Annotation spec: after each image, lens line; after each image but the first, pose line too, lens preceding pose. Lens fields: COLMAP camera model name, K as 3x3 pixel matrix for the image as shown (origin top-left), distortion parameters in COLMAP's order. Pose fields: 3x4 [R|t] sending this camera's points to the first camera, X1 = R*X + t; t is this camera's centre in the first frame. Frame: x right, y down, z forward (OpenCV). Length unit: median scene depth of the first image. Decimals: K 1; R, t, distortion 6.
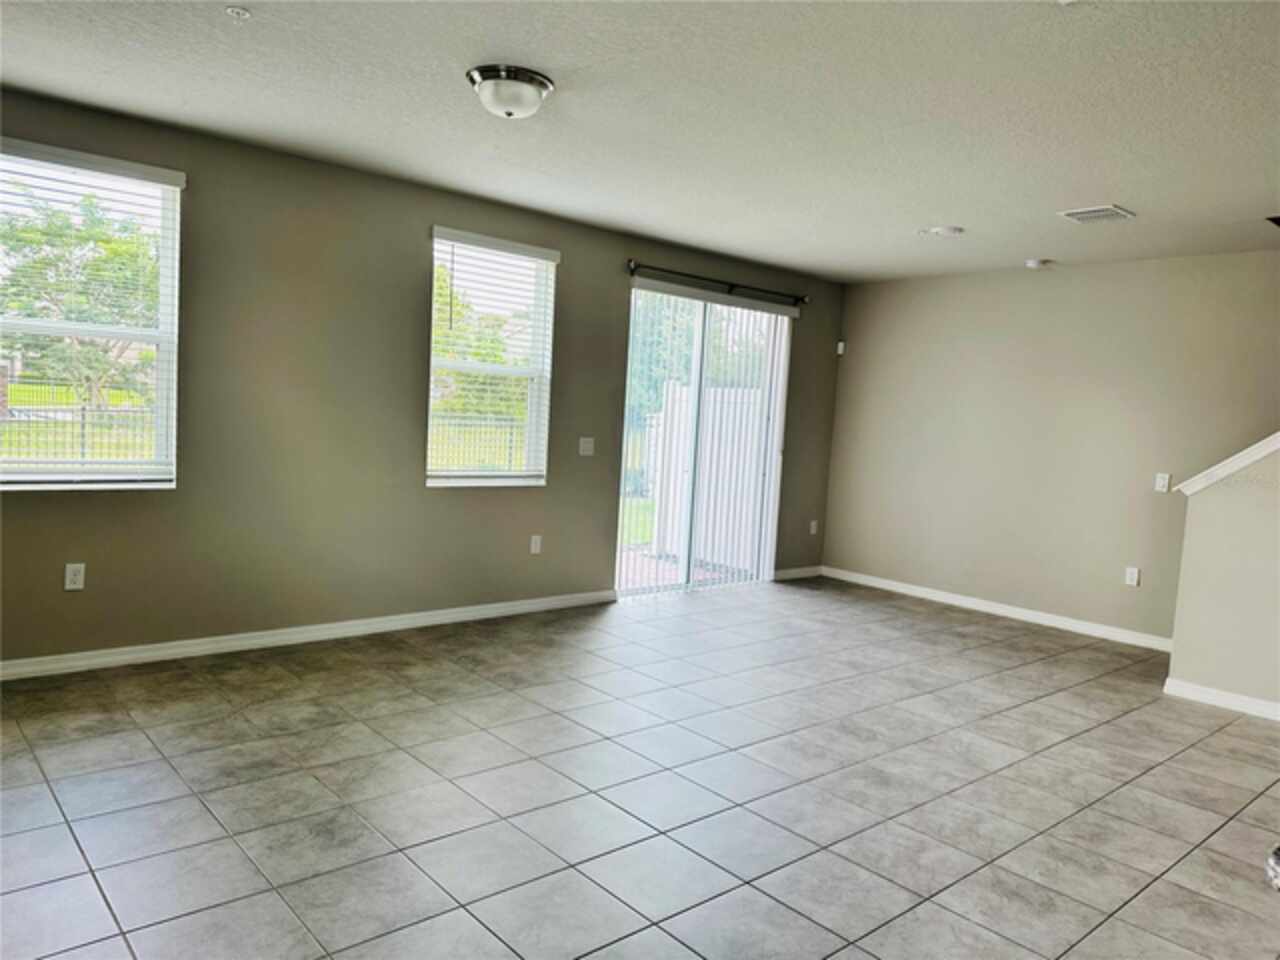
lens RADIAL K [[914.6, 0, 638.0], [0, 914.6, 480.6], [0, 0, 1]] dist [0.069112, -0.069893]
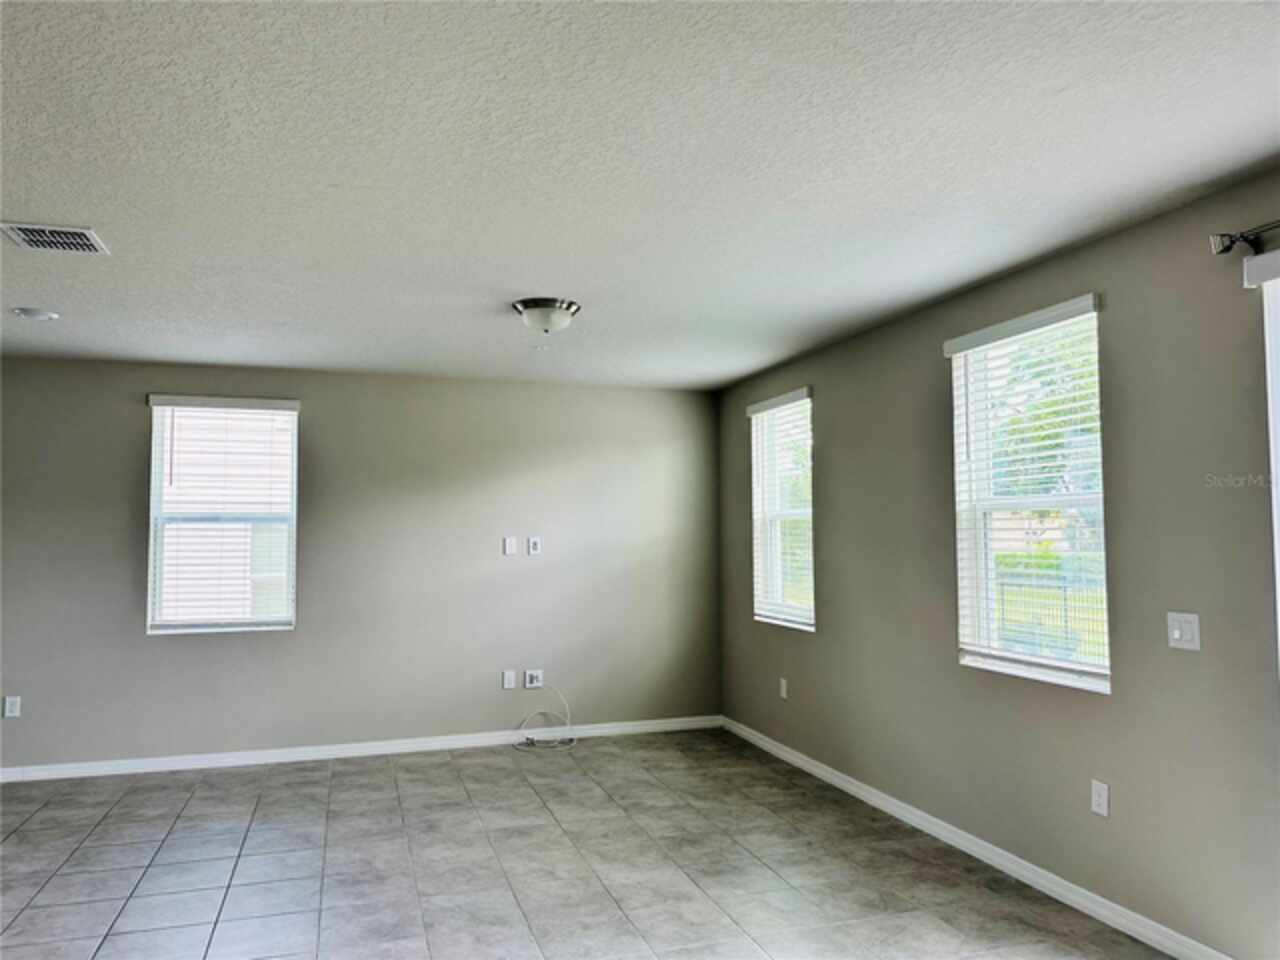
lens RADIAL K [[914.6, 0, 636.3], [0, 914.6, 480.5], [0, 0, 1]] dist [0.069112, -0.069893]
pose [[-0.417738, -0.109144, -0.901988, 0.772300], [-0.083245, 0.993181, -0.081625, -0.077218], [0.904746, 0.040988, -0.423975, 1.368684]]
